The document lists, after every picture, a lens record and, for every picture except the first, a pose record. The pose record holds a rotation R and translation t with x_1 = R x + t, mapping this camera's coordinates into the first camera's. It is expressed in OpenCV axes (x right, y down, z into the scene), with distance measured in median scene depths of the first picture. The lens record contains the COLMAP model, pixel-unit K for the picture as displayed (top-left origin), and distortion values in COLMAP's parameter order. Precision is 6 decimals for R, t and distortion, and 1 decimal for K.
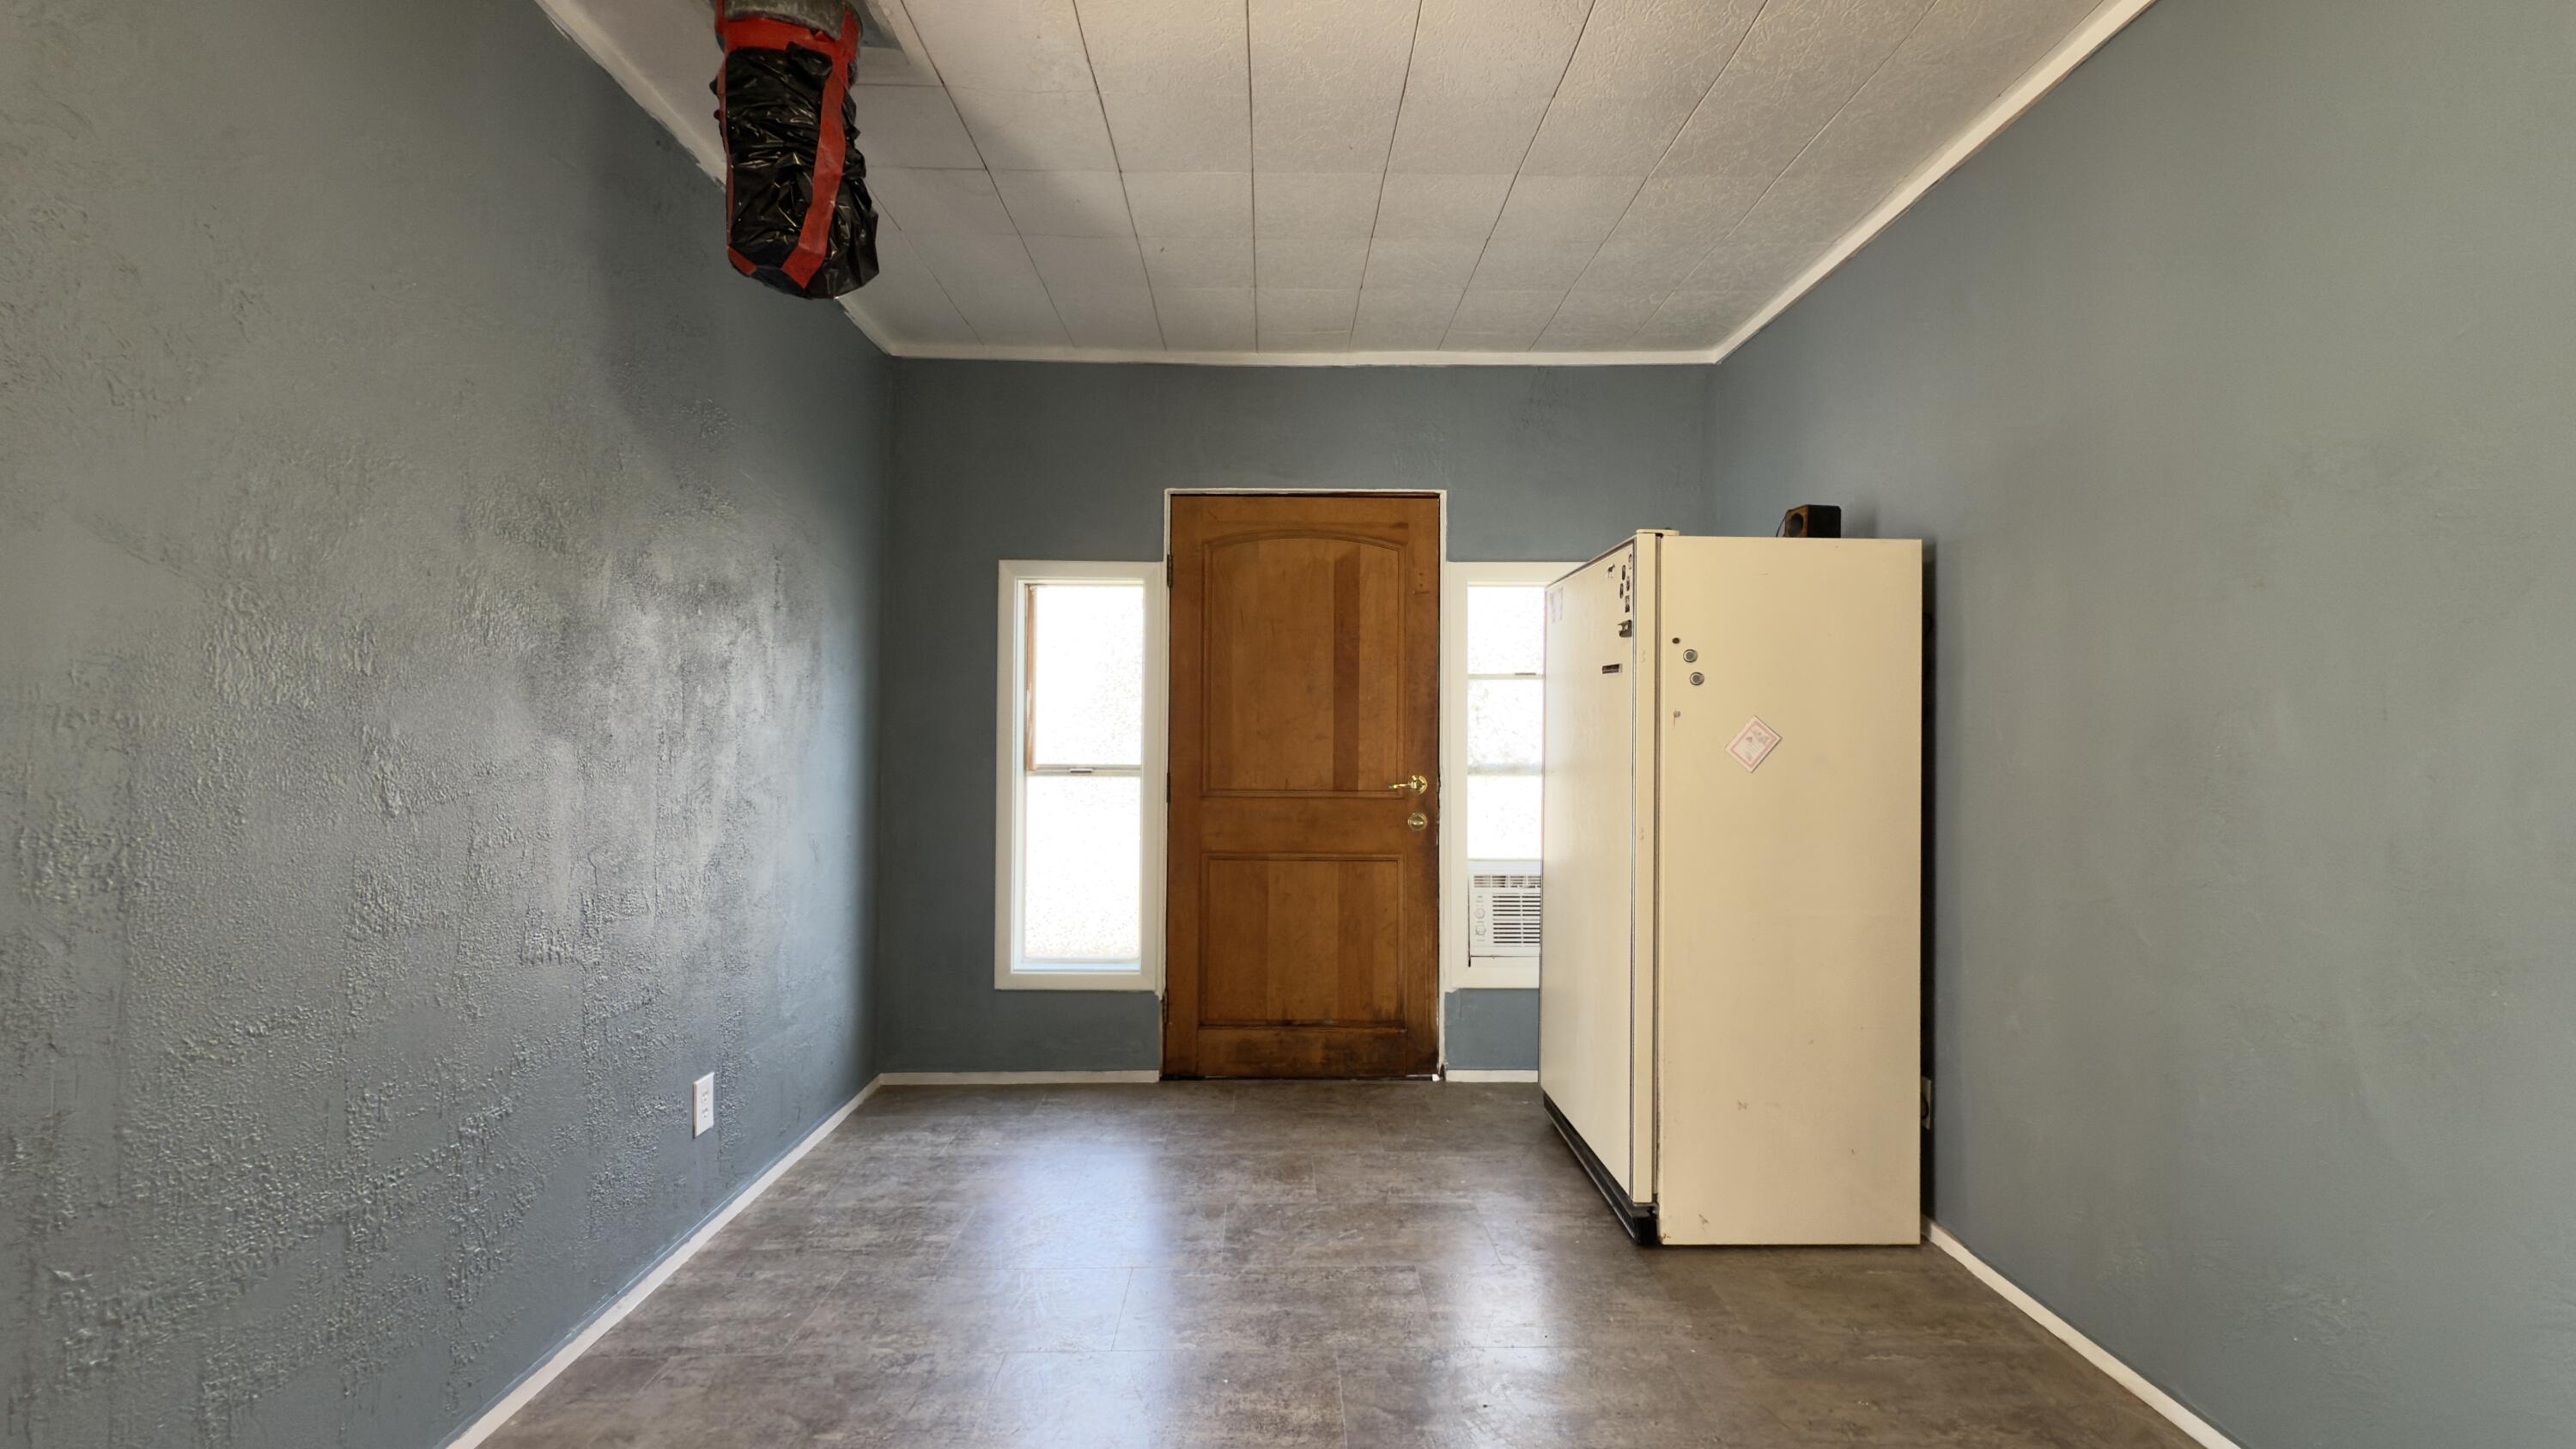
lens RADIAL K [[1043.2, 0, 1285.5], [0, 1043.2, 727.5], [0, 0, 1]] dist [-0.019422, 0.000032]
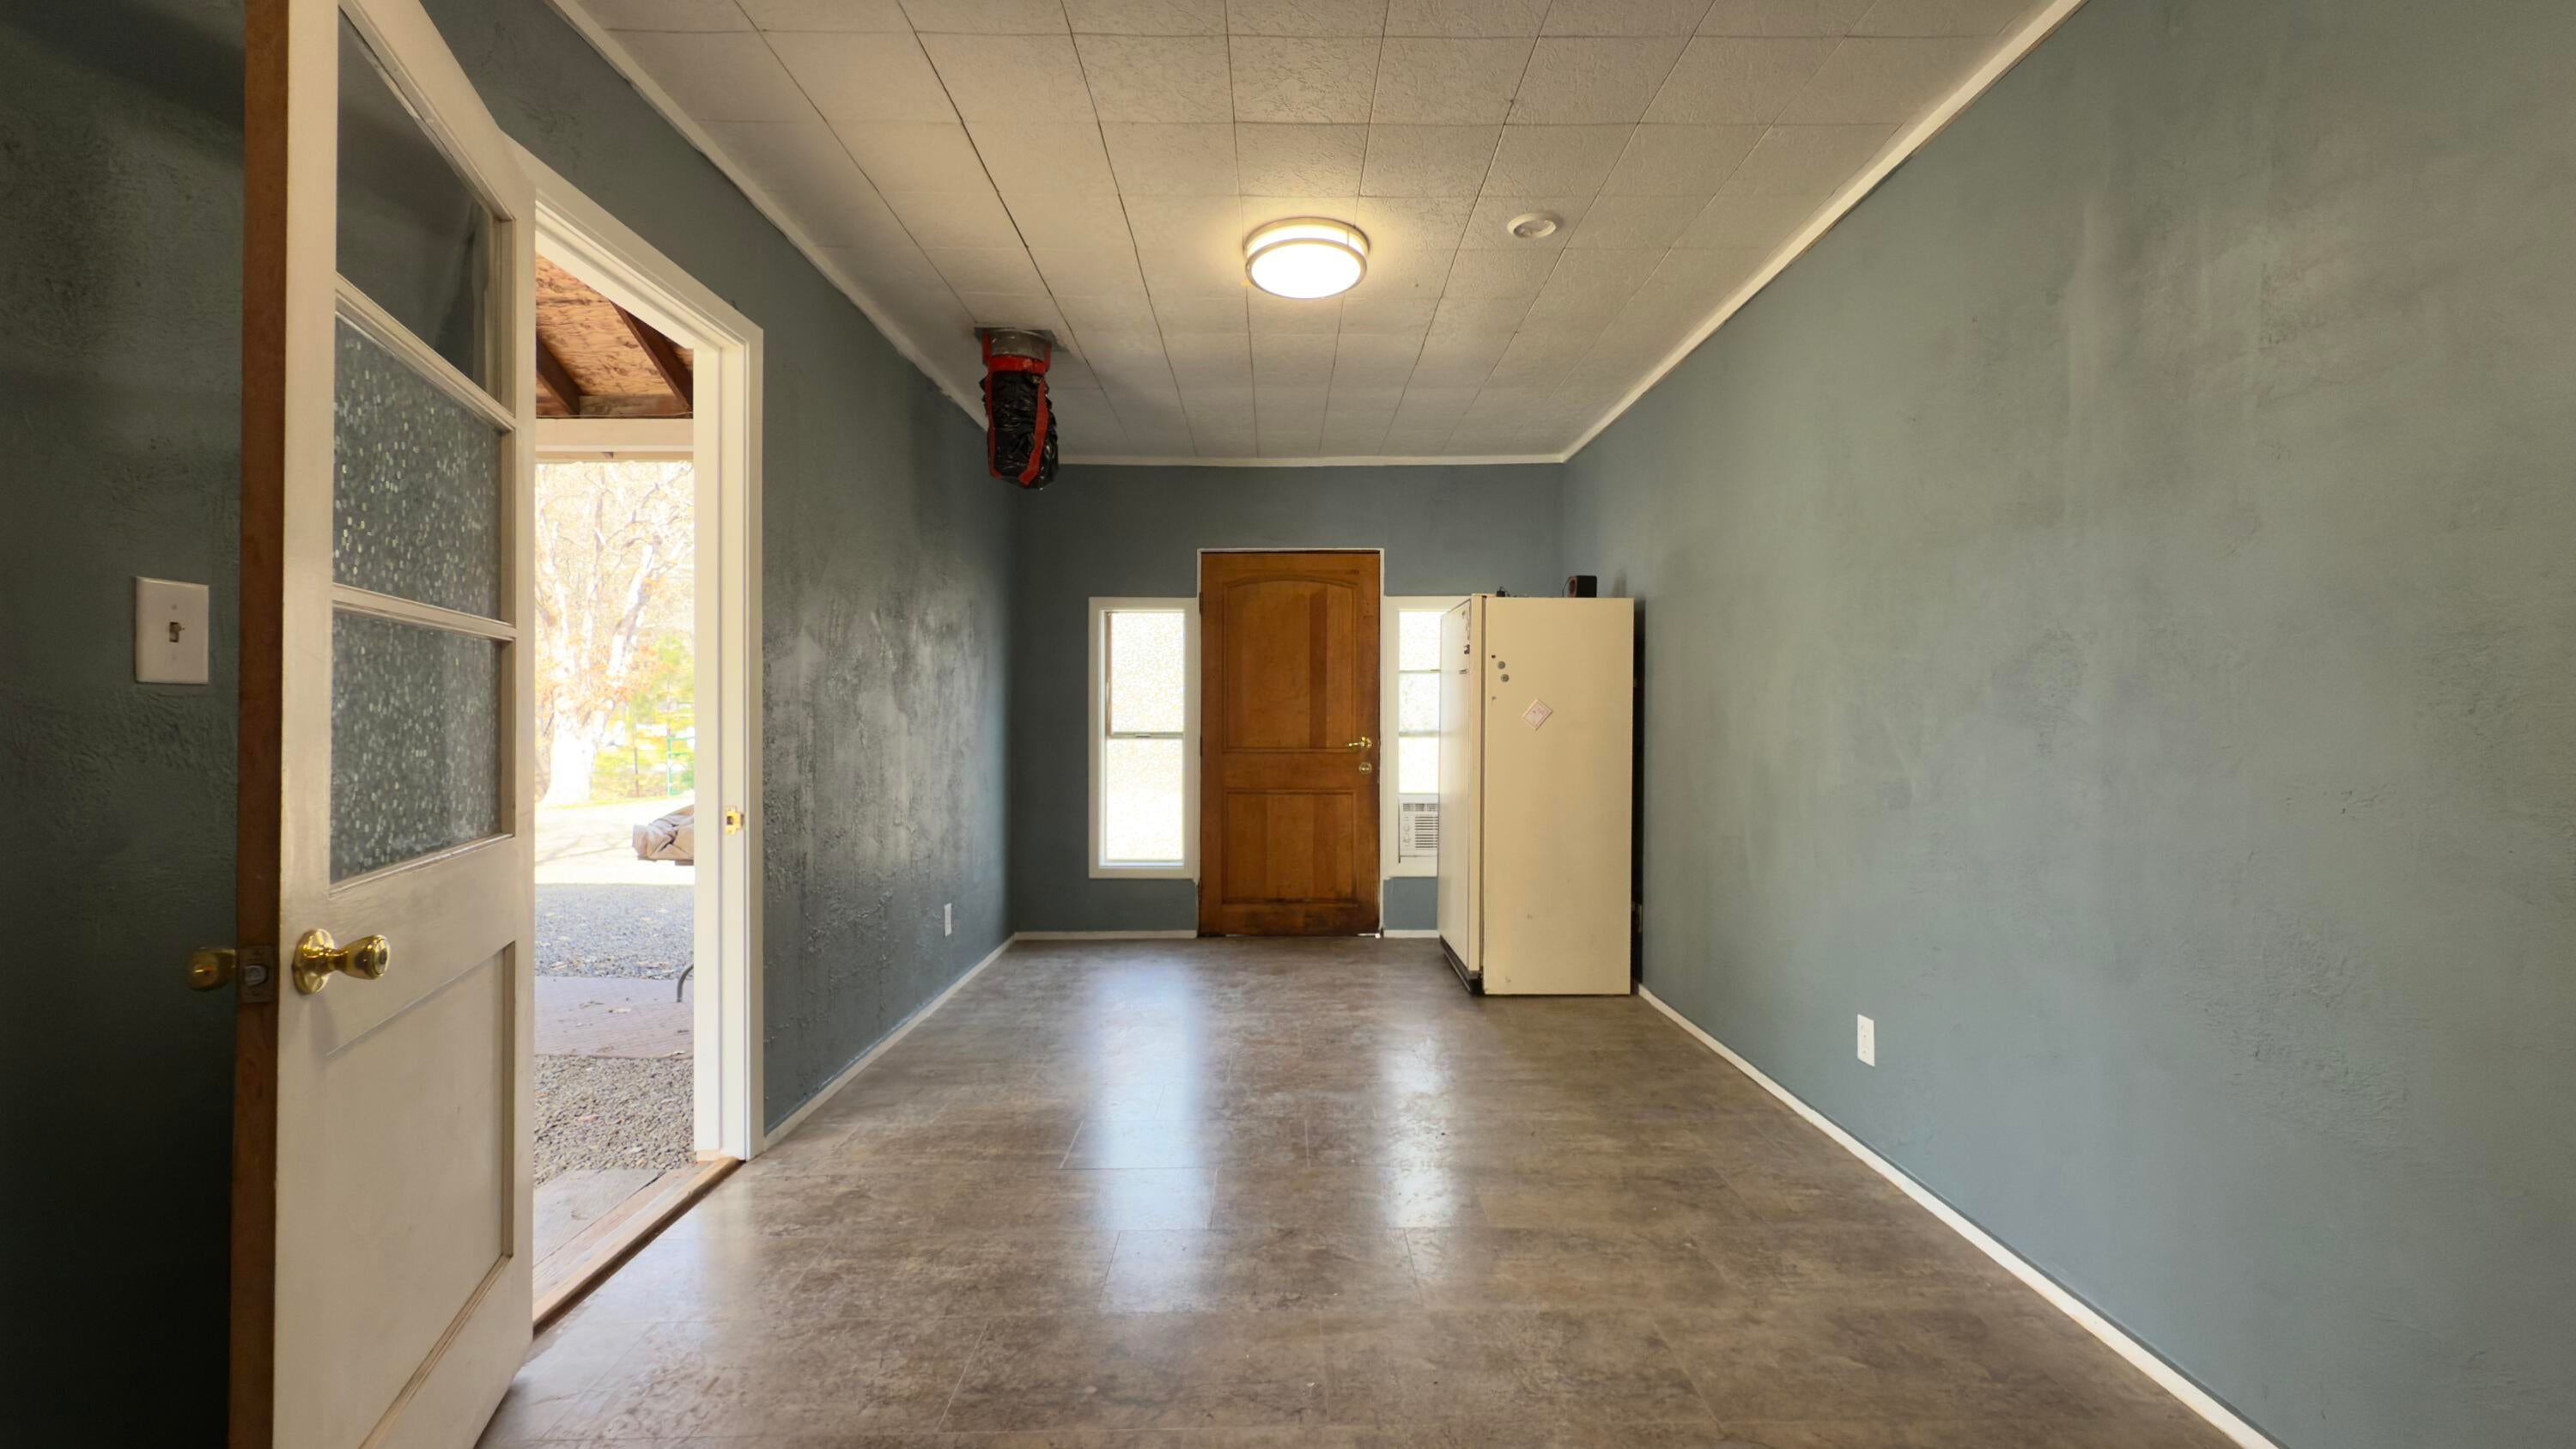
lens RADIAL K [[1043.2, 0, 1285.5], [0, 1043.2, 727.5], [0, 0, 1]] dist [-0.019422, 0.000032]
pose [[0.999964, -0.004189, -0.007361, 0.022211], [0.004337, 0.999785, 0.020272, 0.000087], [0.007274, -0.020303, 0.999767, -0.525580]]
